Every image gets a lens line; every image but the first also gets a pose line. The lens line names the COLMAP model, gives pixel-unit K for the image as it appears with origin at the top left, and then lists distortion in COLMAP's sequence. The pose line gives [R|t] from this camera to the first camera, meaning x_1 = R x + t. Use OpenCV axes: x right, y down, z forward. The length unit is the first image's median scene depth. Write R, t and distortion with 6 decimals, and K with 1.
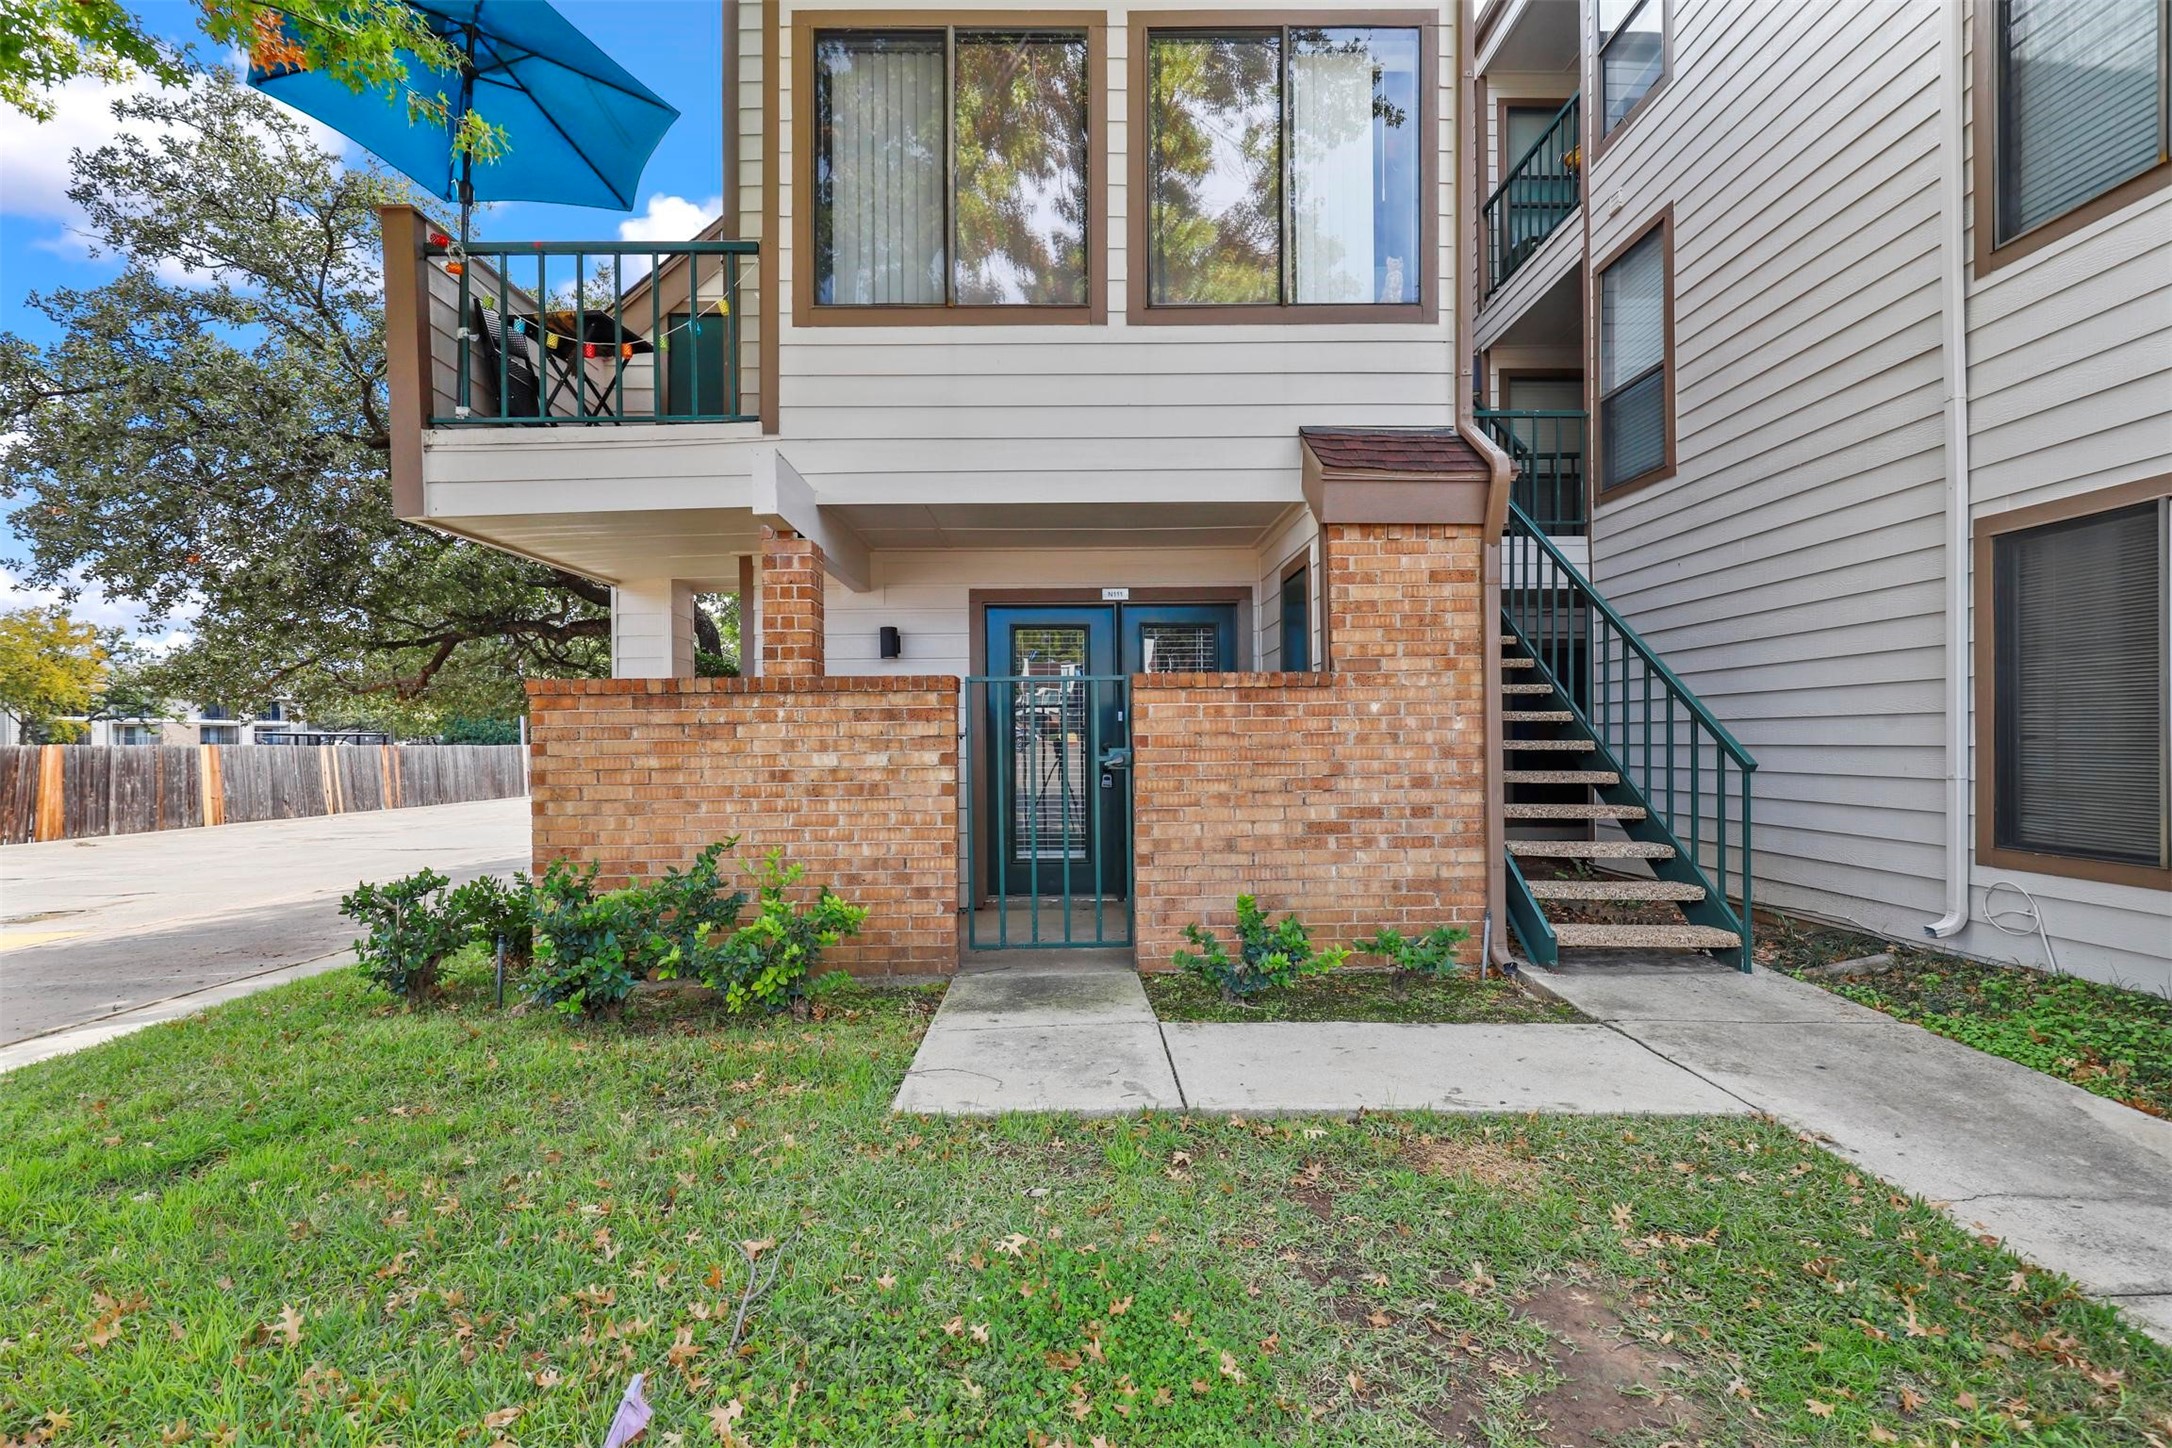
lens RADIAL K [[977.9, 0, 1088.1], [0, 977.9, 741.4], [0, 0, 1]] dist [0.000193, -0.000542]
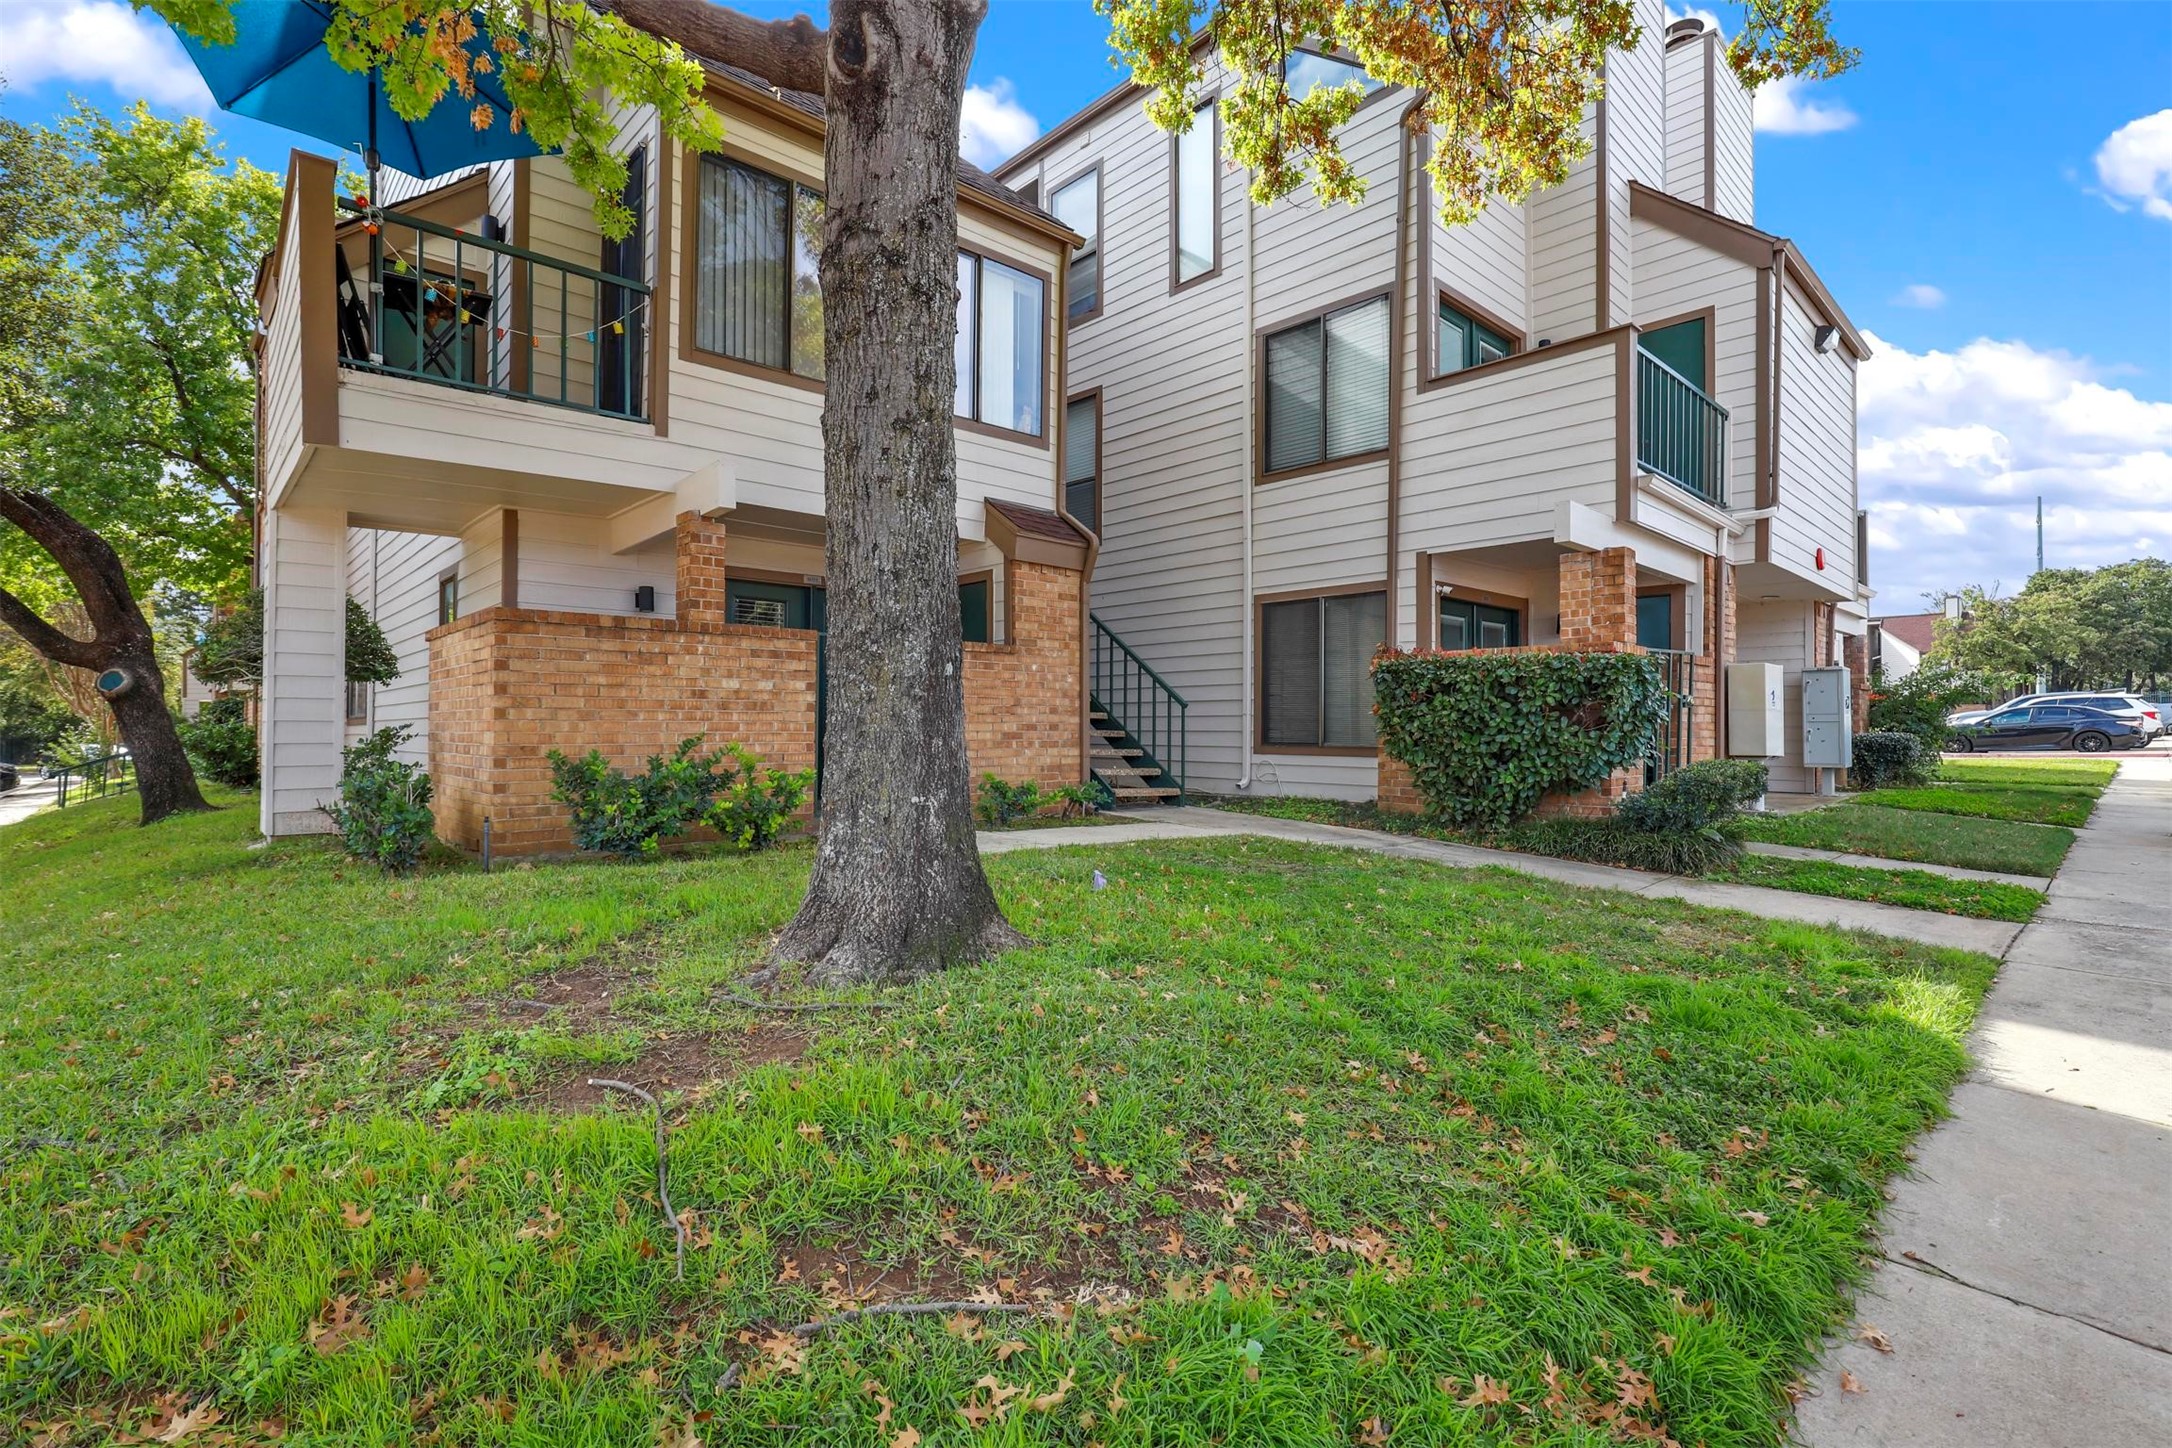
lens RADIAL K [[977.9, 0, 1088.6], [0, 977.9, 720.5], [0, 0, 1]] dist [0.000193, -0.000542]
pose [[0.748844, 0.016615, 0.662538, -0.798436], [-0.007258, 0.999831, -0.016870, 0.090044], [-0.662706, 0.007825, 0.748838, -0.380724]]
